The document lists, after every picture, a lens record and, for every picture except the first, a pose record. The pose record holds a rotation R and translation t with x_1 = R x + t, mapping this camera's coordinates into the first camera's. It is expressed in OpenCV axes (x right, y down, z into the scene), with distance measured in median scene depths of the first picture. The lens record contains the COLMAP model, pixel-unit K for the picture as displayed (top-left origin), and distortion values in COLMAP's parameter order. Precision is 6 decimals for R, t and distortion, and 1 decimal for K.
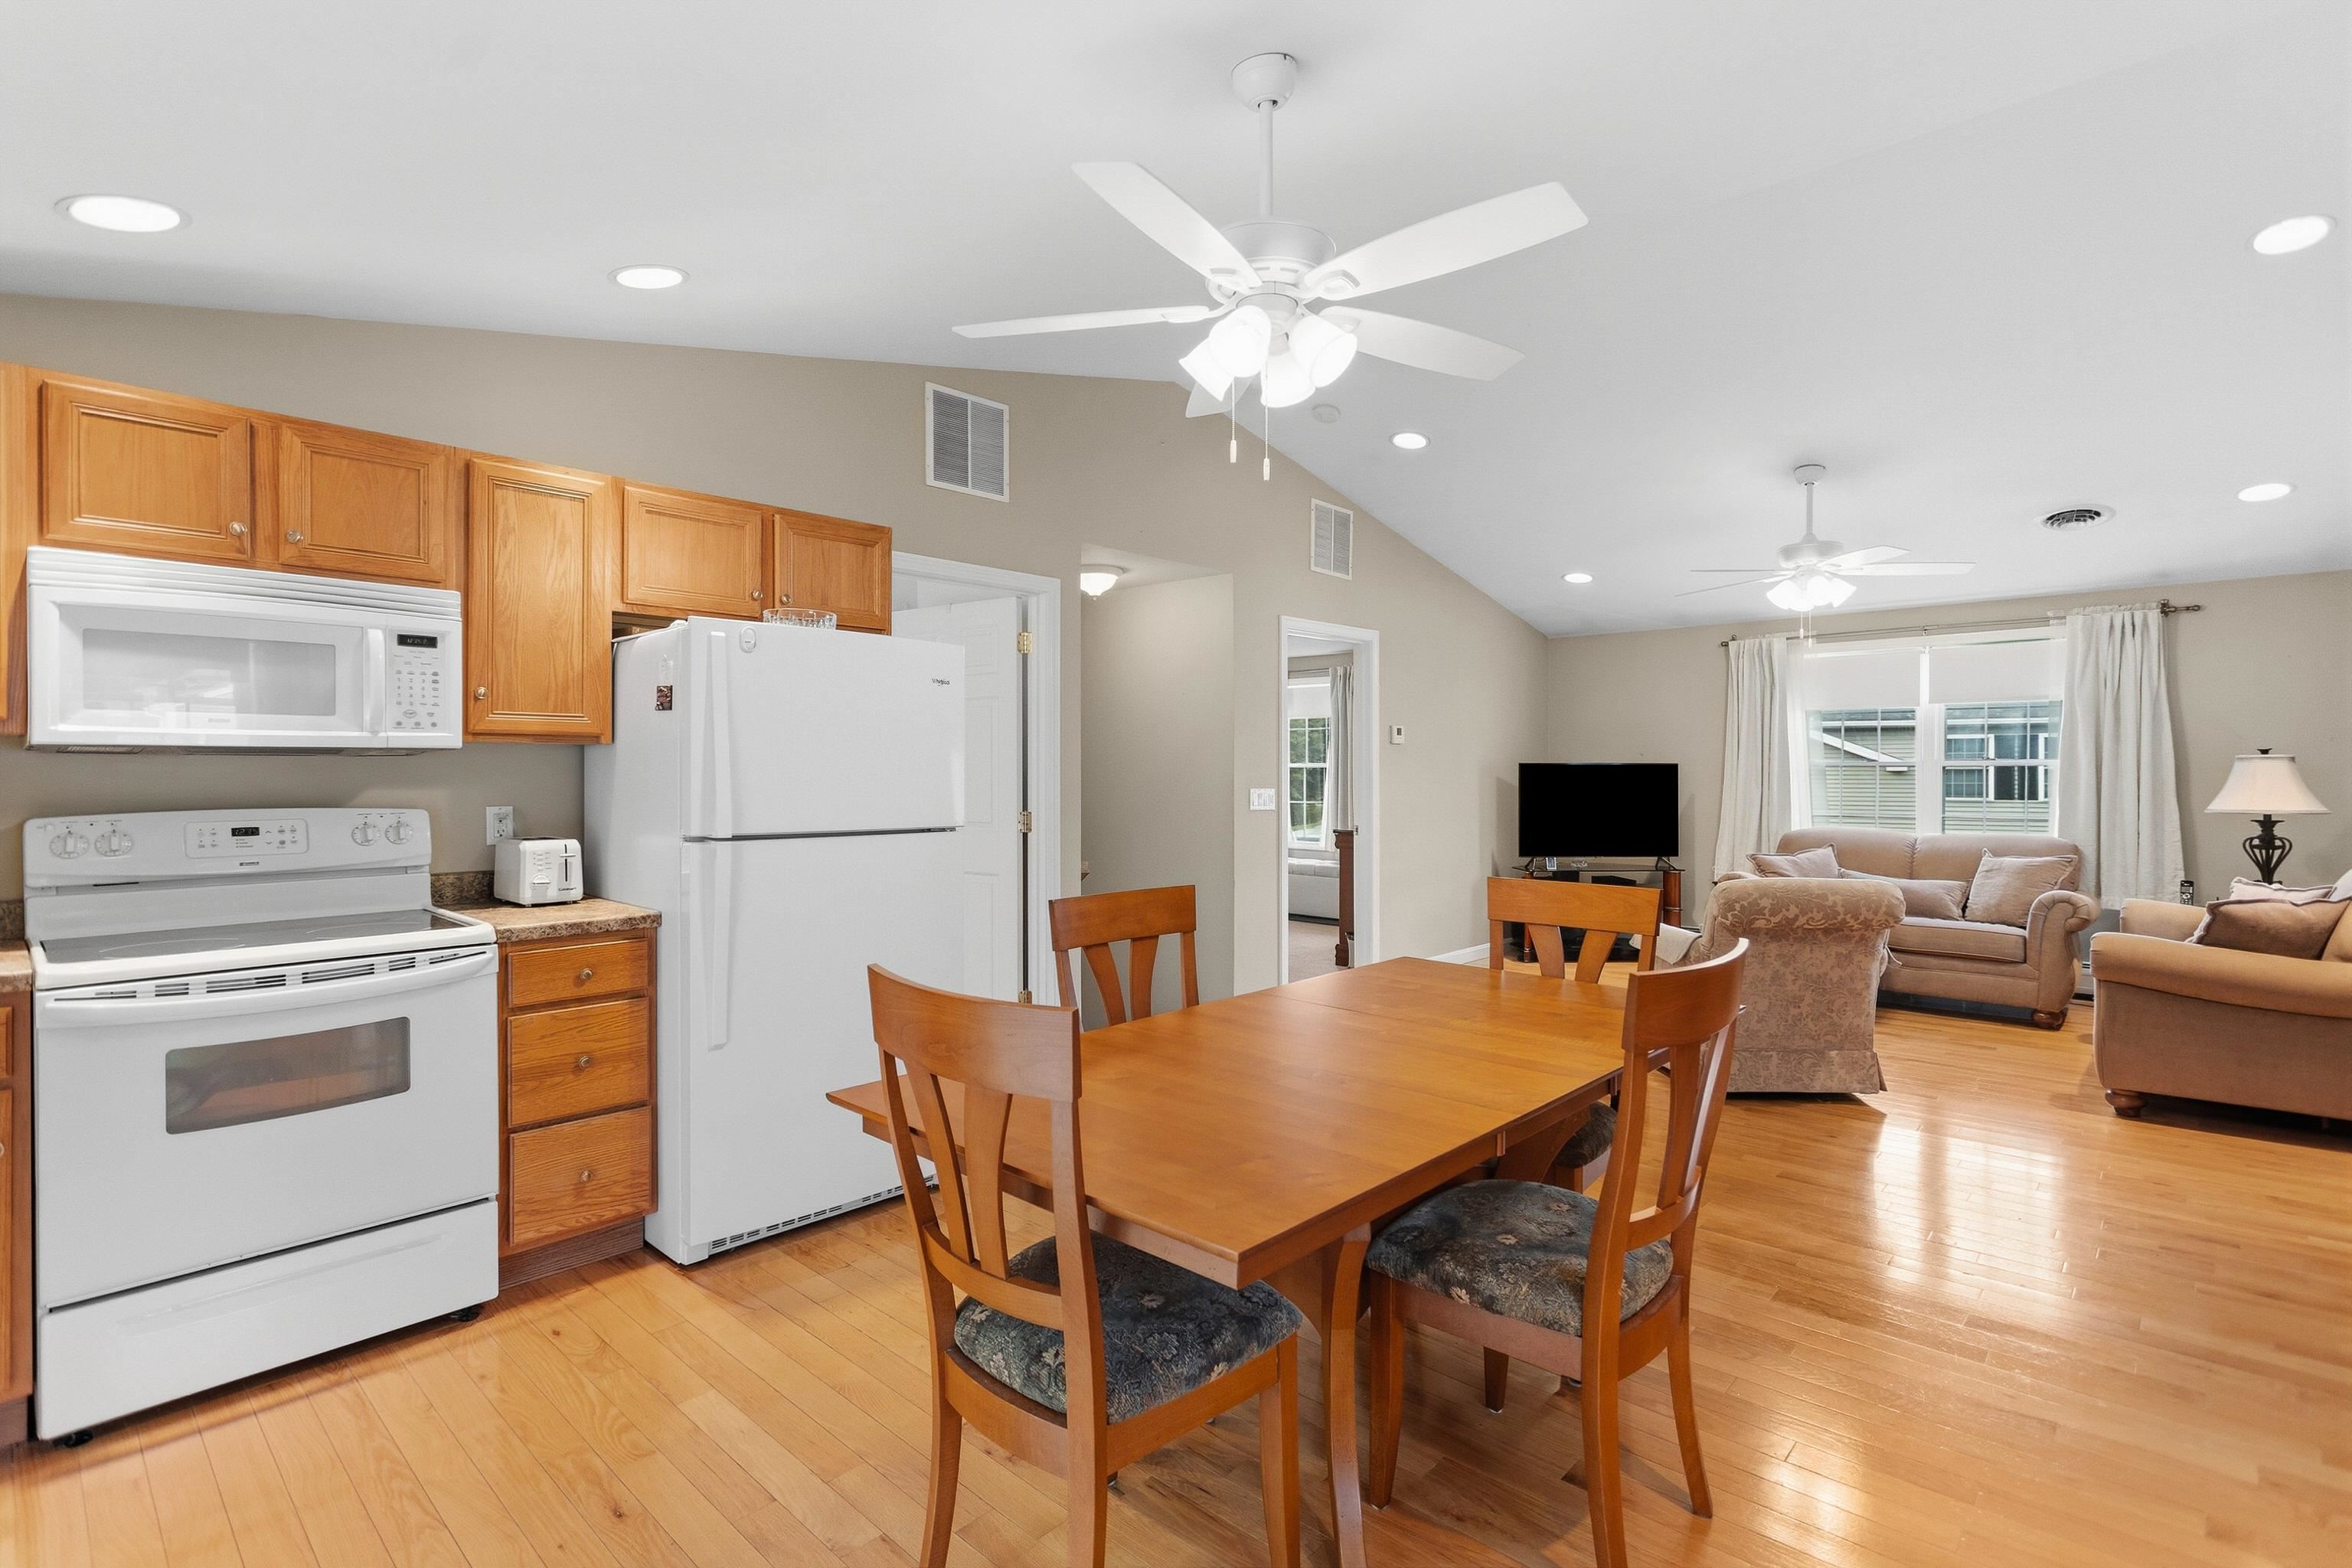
lens RADIAL K [[1117.2, 0, 1189.2], [0, 1117.2, 776.4], [0, 0, 1]] dist [0.001007, 0.003325]
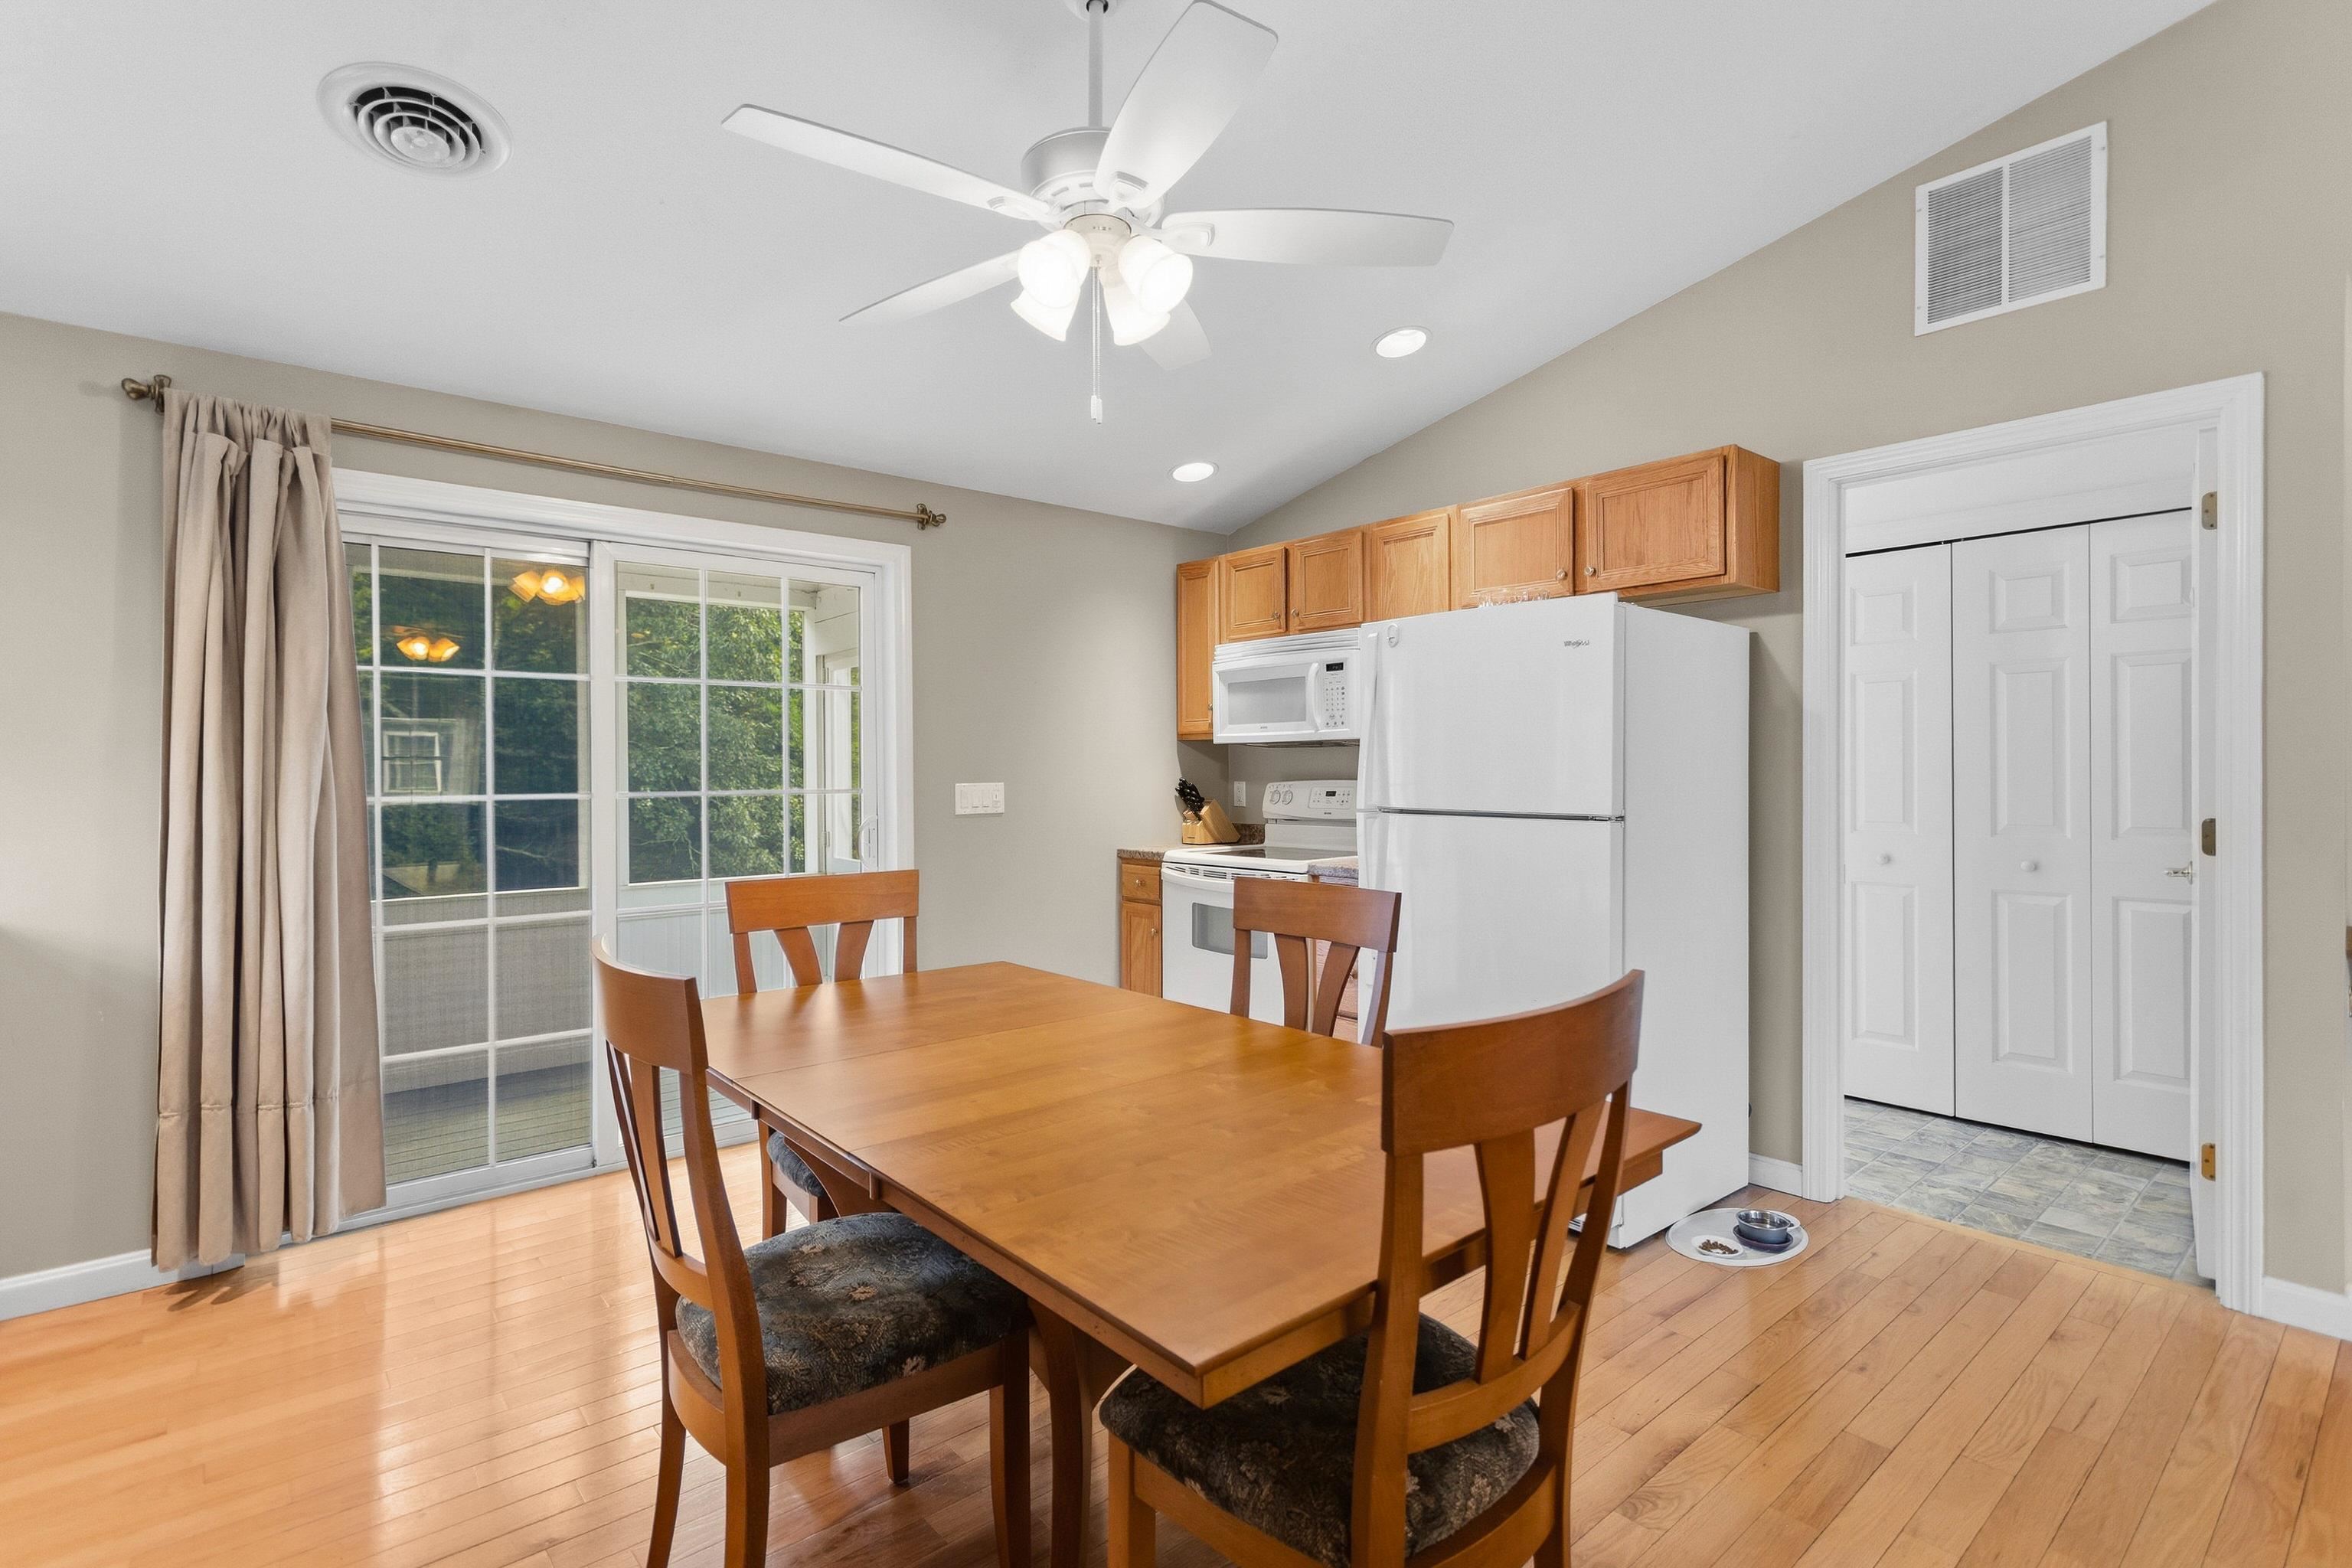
lens RADIAL K [[1117.2, 0, 1179.9], [0, 1117.2, 769.4], [0, 0, 1]] dist [0.001007, 0.003325]
pose [[-0.124852, 0.005862, -0.992158, 1.021985], [0.002210, 0.999982, 0.005630, 0.005780], [0.992173, -0.001490, -0.124863, 1.259847]]
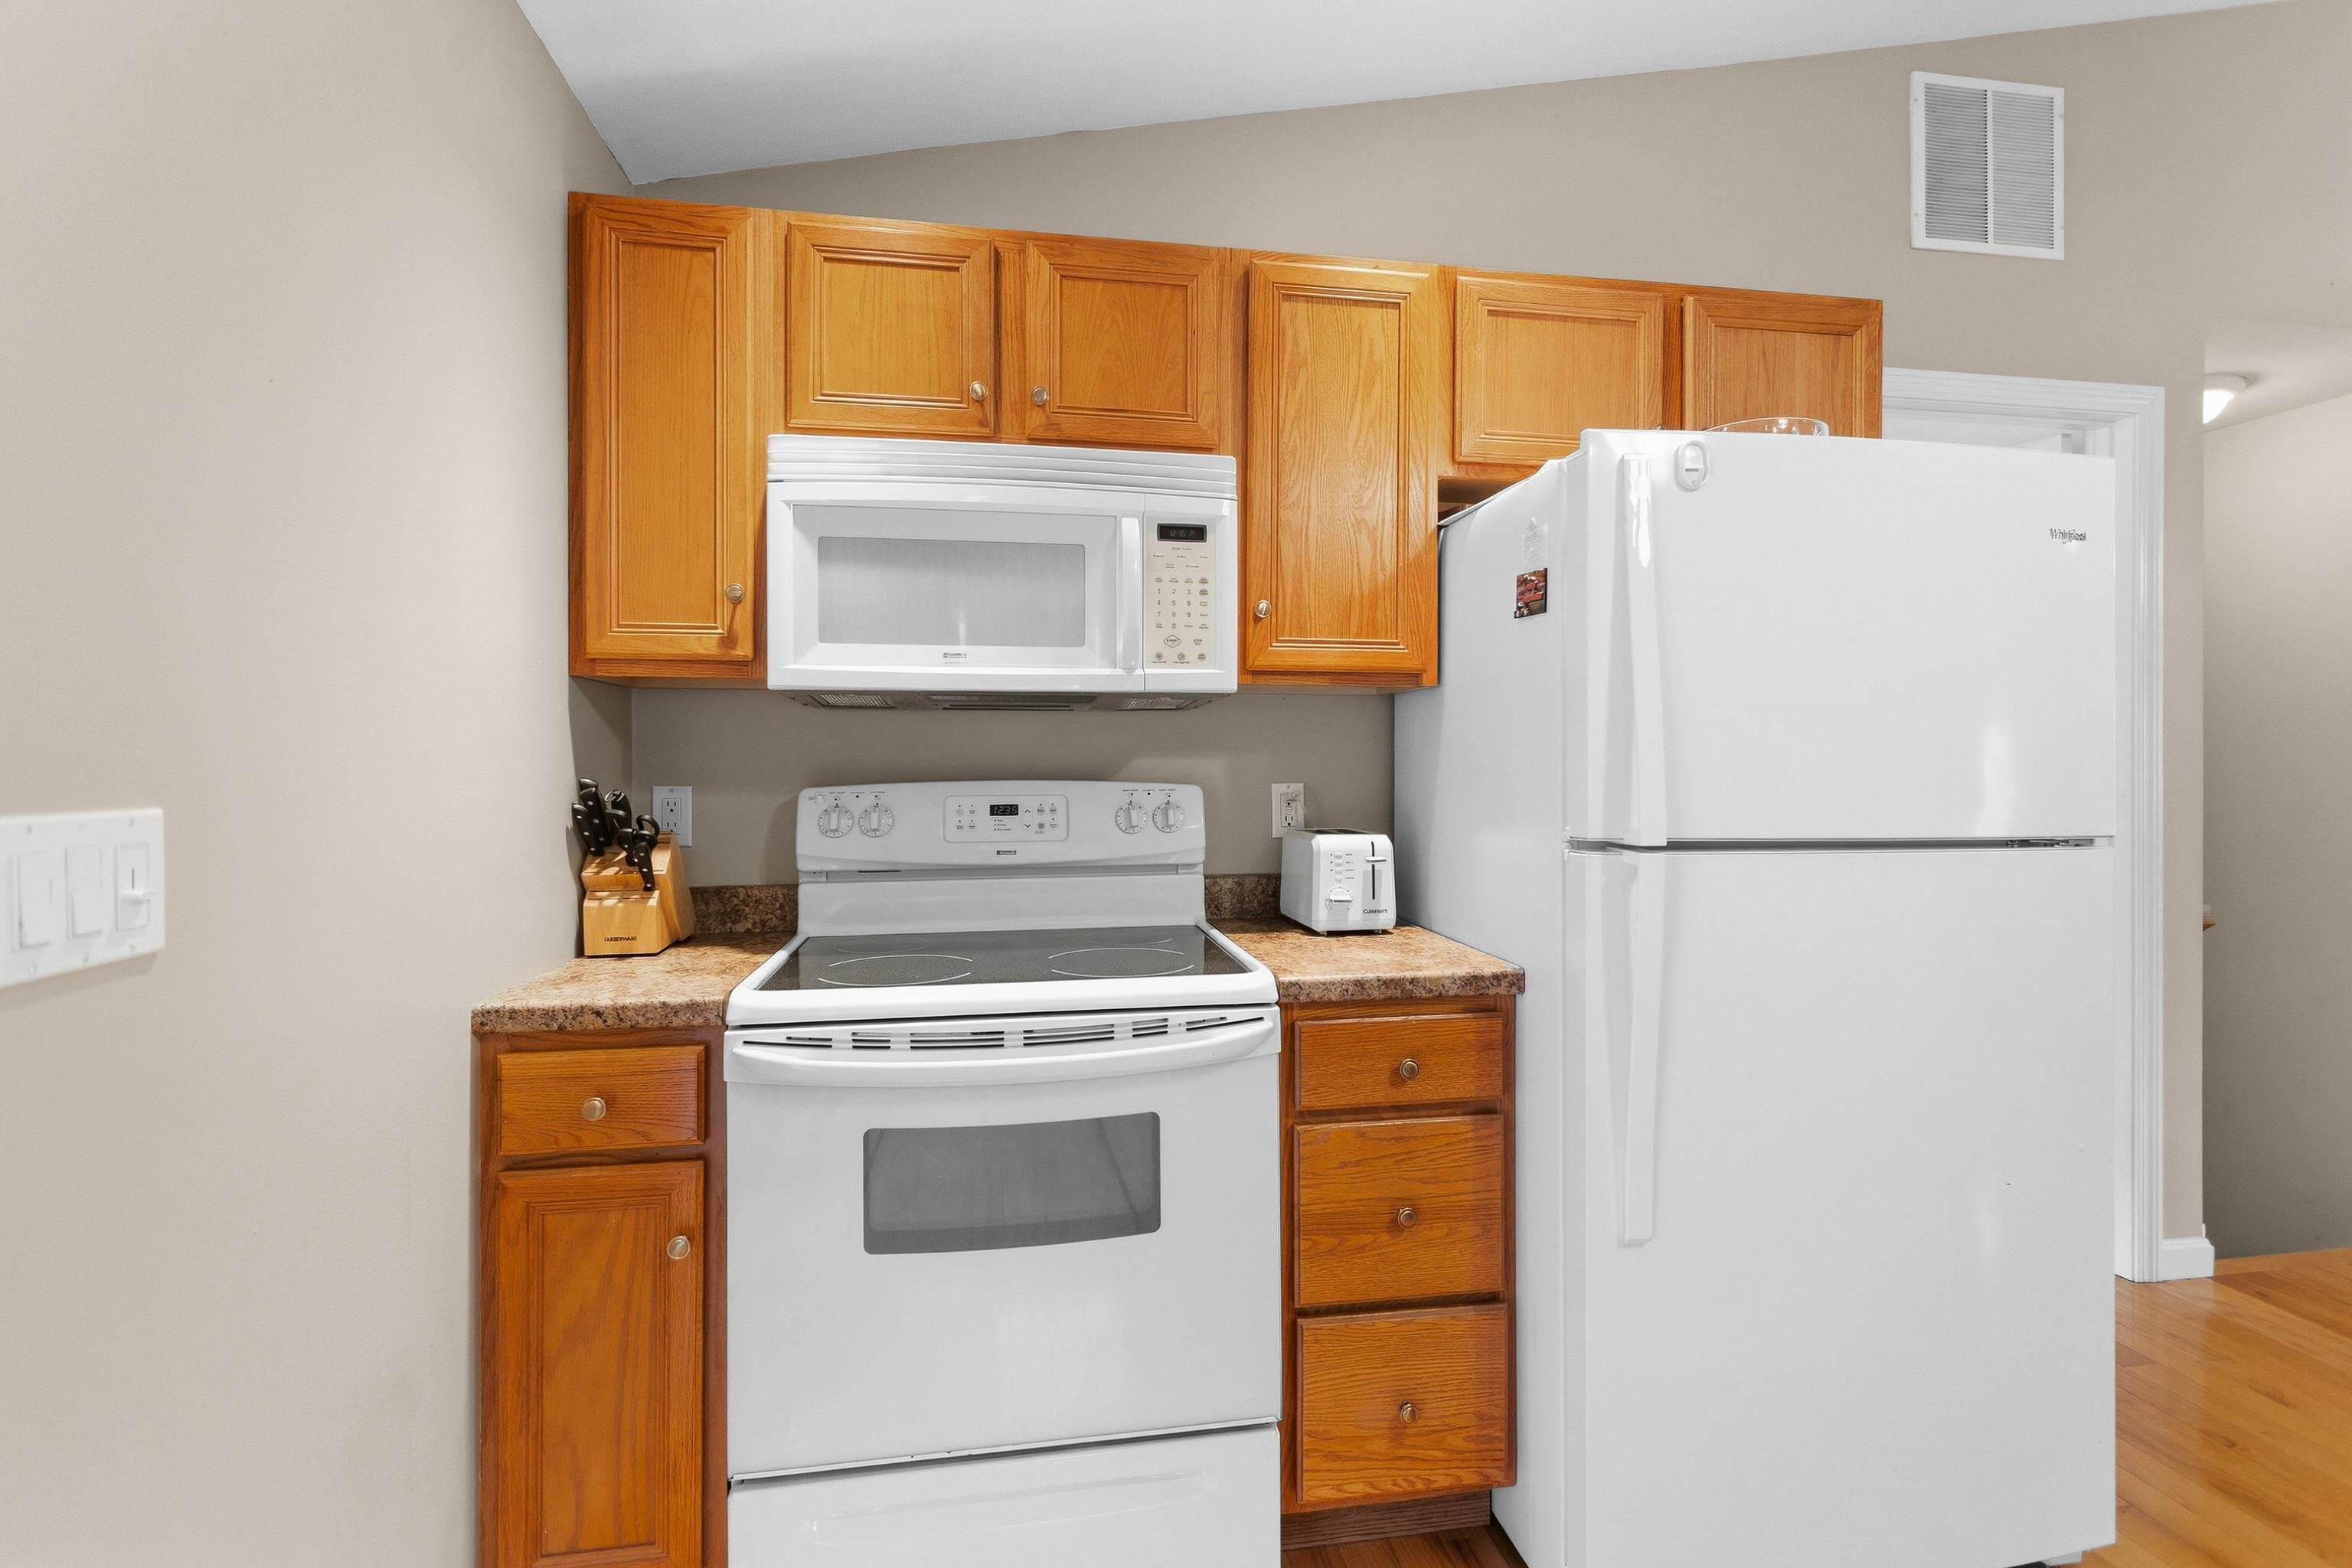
lens RADIAL K [[1117.2, 0, 1183.9], [0, 1117.2, 761.0], [0, 0, 1]] dist [0.001007, 0.003325]
pose [[0.792684, -0.000332, -0.609632, -0.357914], [-0.002755, 0.999988, -0.004127, 0.023975], [0.609626, 0.004951, 0.792674, 0.600721]]
